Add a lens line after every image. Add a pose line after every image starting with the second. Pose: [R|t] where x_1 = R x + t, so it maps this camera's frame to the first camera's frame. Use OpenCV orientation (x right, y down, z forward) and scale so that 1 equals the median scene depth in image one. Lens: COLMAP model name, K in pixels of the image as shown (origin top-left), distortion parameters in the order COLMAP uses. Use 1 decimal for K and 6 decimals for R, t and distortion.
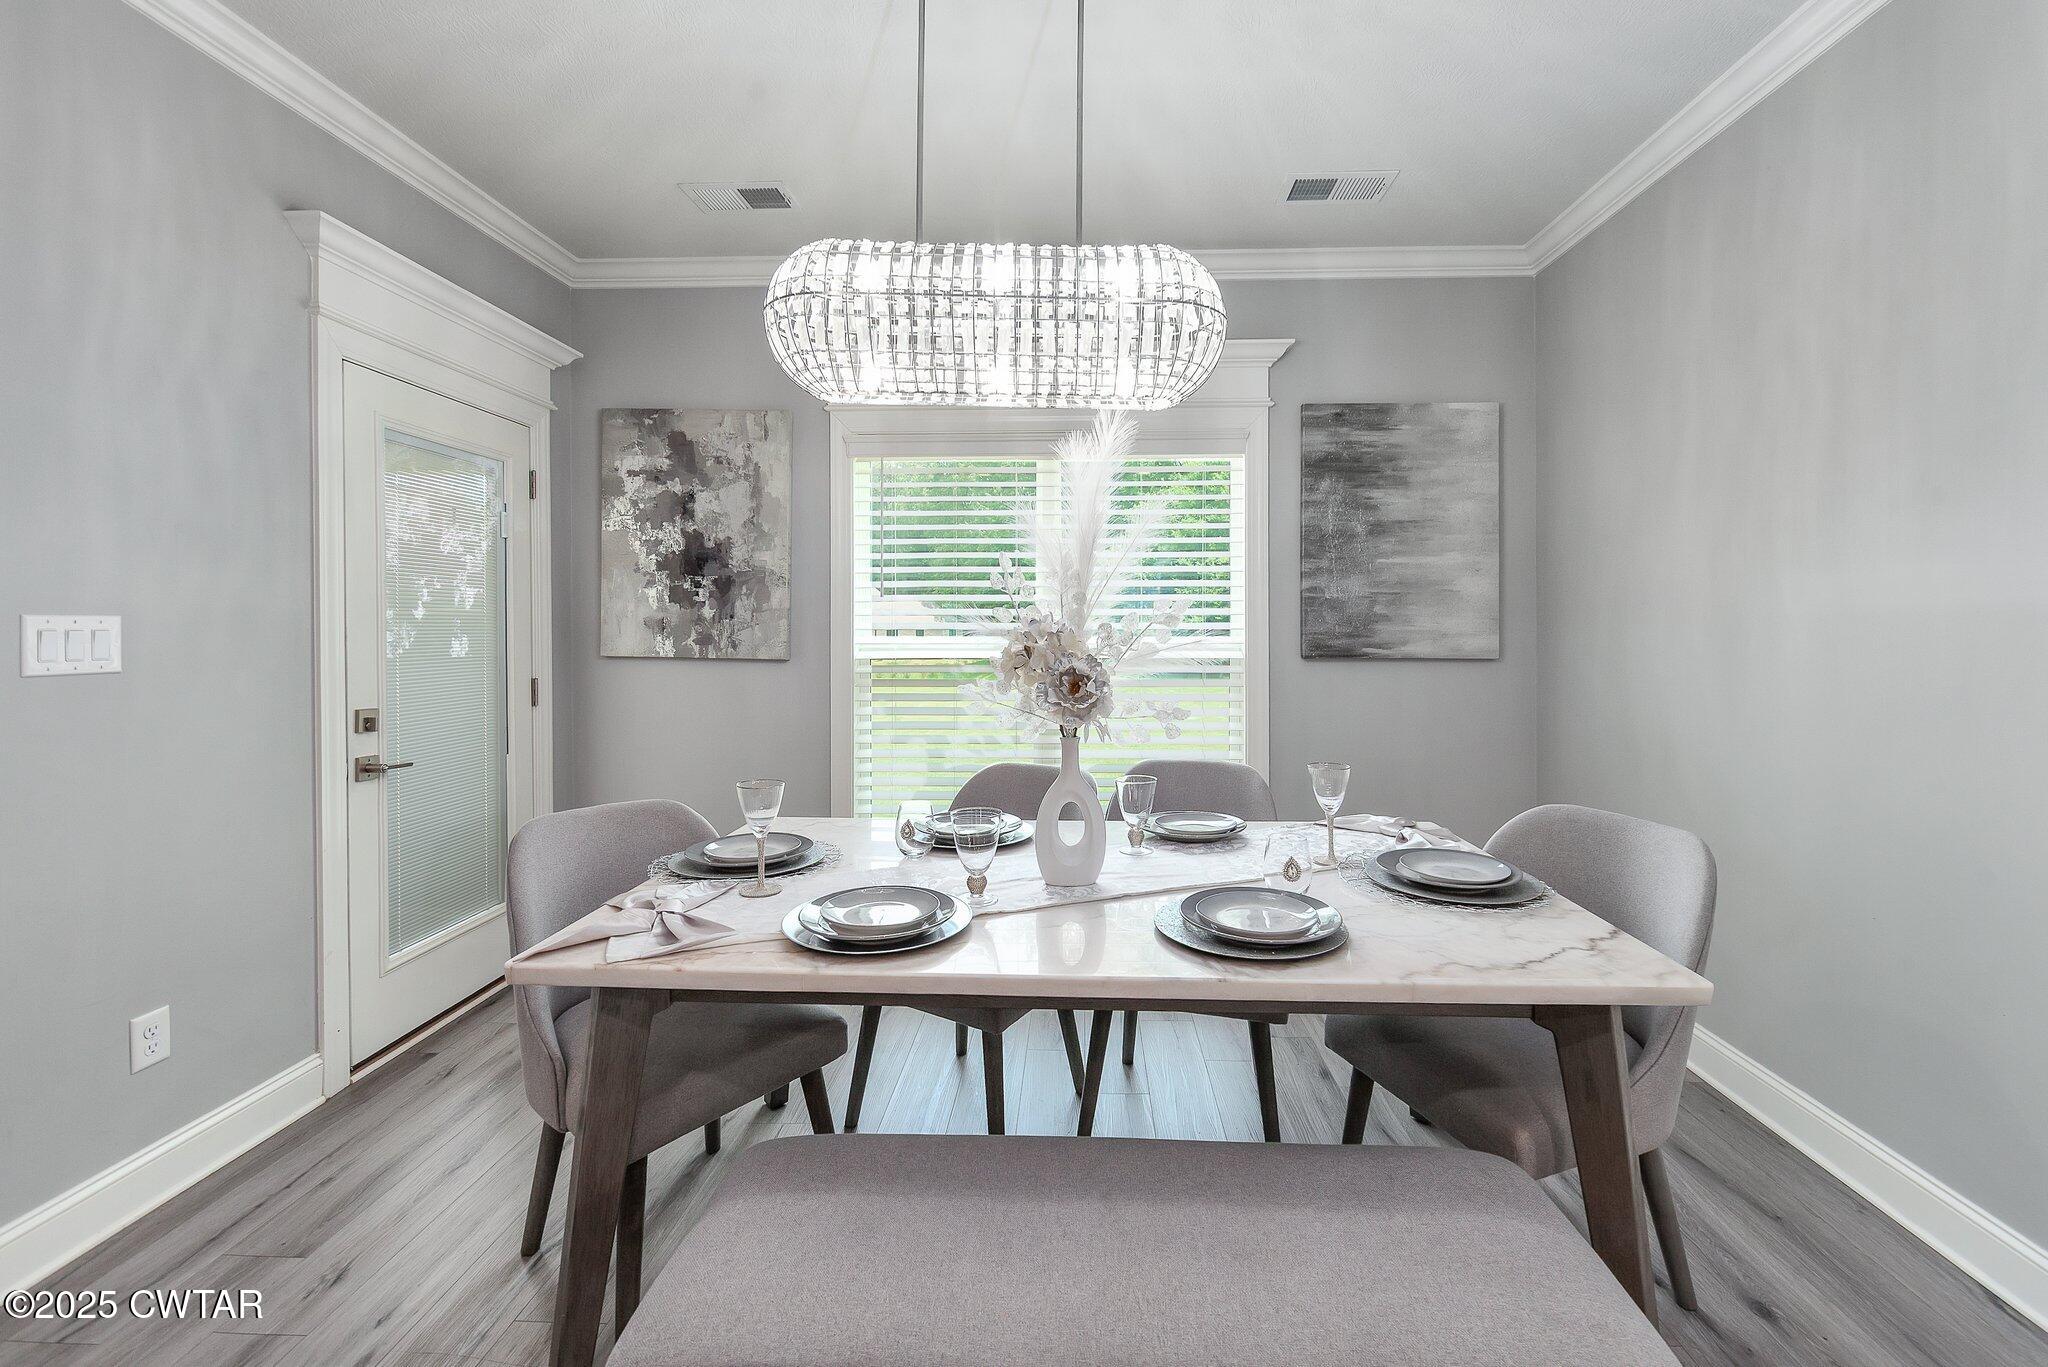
lens RADIAL K [[820.0, 0, 1062.8], [0, 820.0, 633.9], [0, 0, 1]] dist [-0.003519, -0.000018]
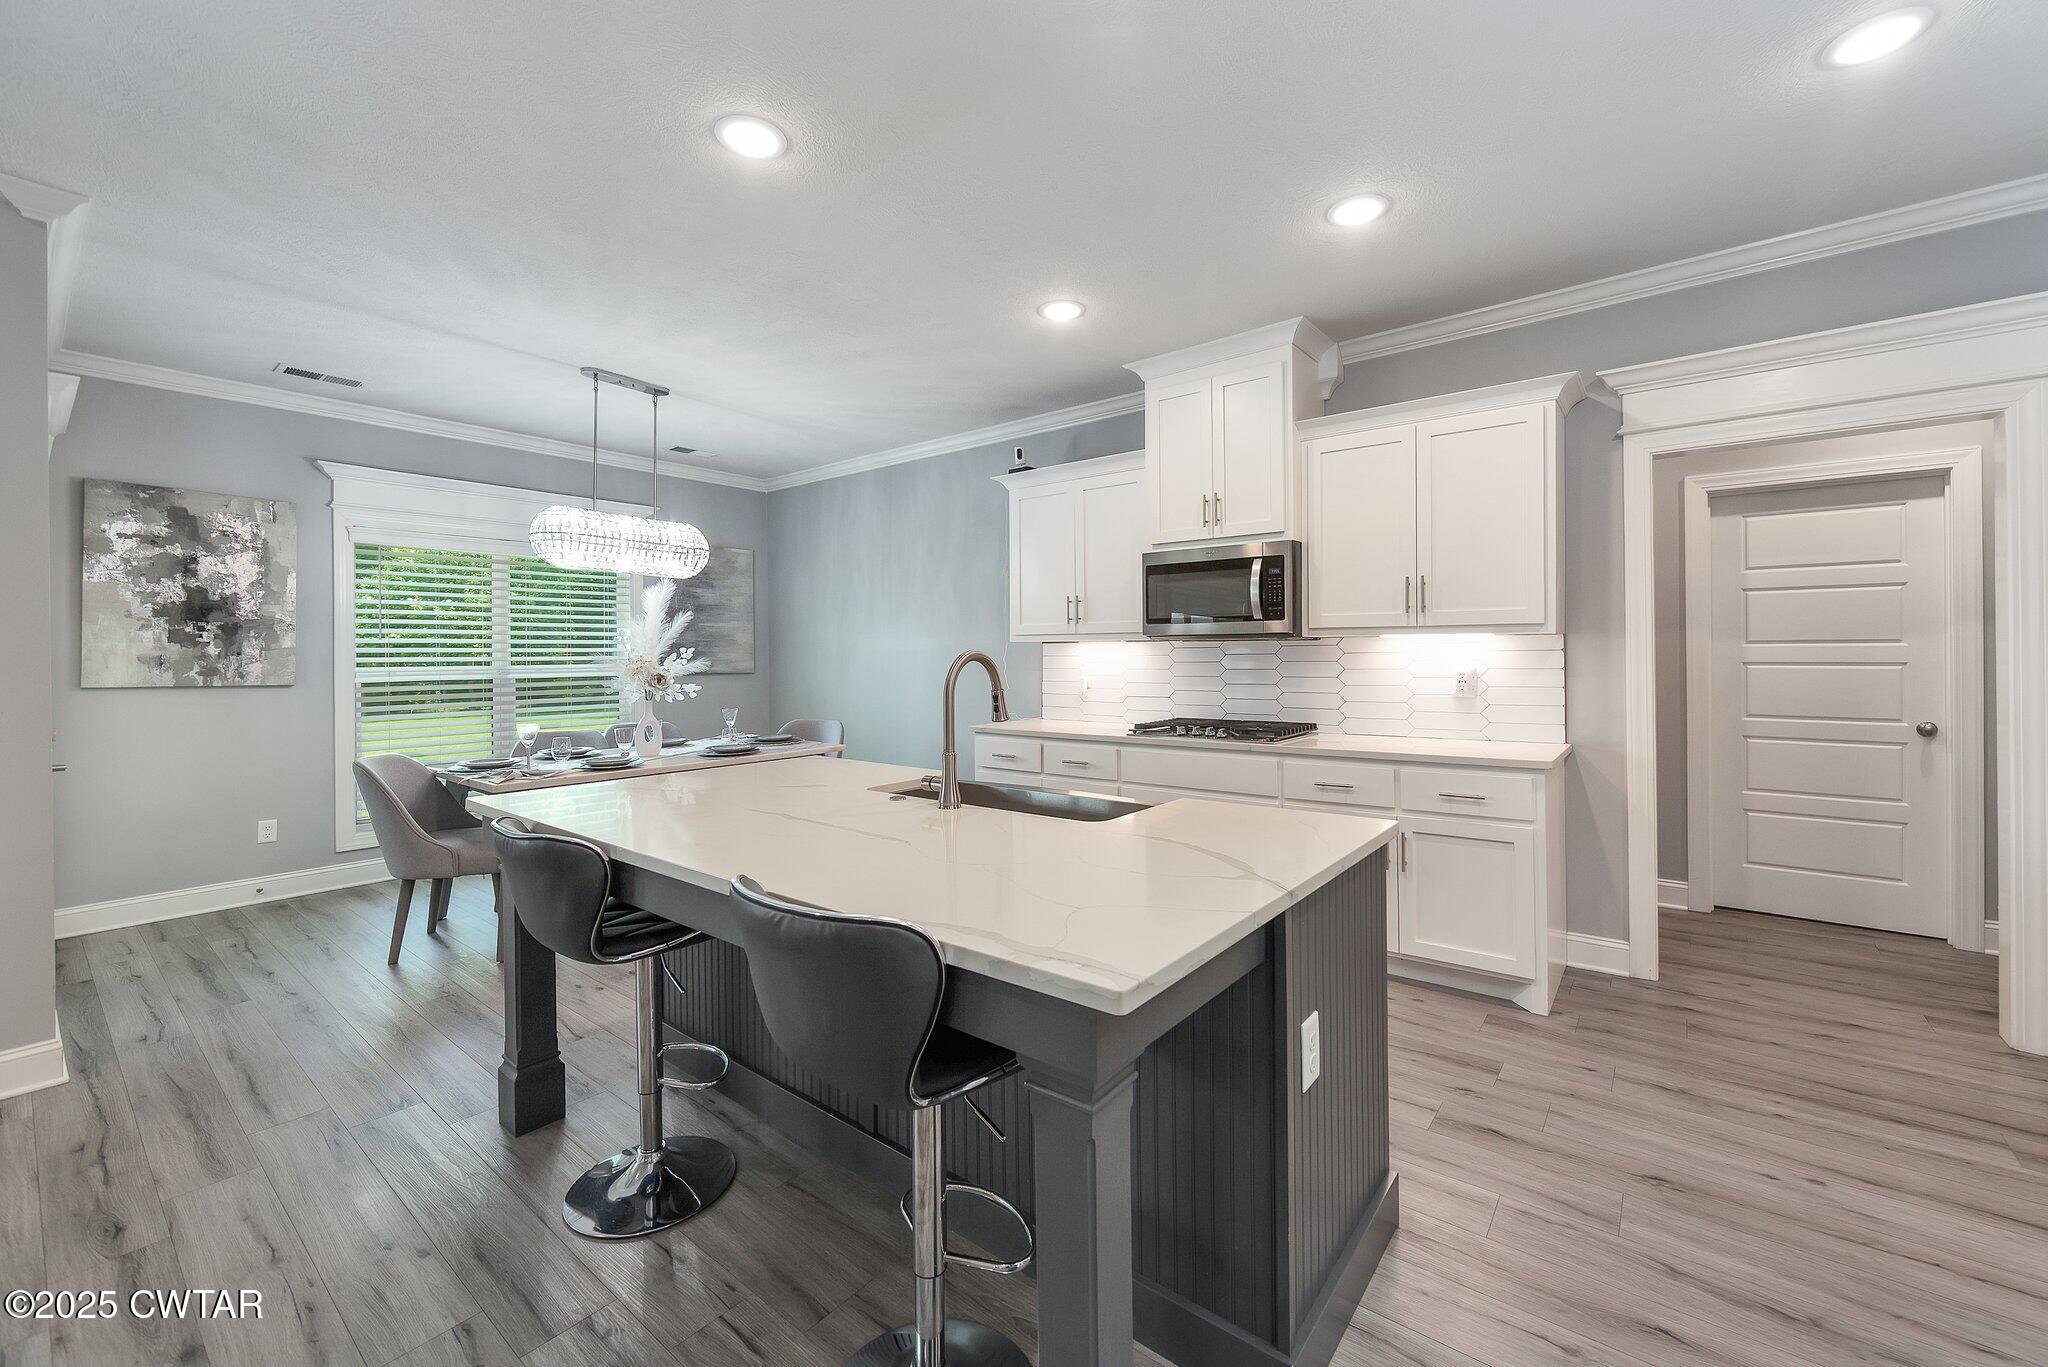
lens RADIAL K [[820.0, 0, 1028.9], [0, 820.0, 664.1], [0, 0, 1]] dist [-0.003519, -0.000018]
pose [[0.606243, -0.014238, 0.795152, -0.676998], [0.013808, 0.999877, 0.007376, 0.003095], [-0.795160, 0.006508, 0.606365, -0.794520]]
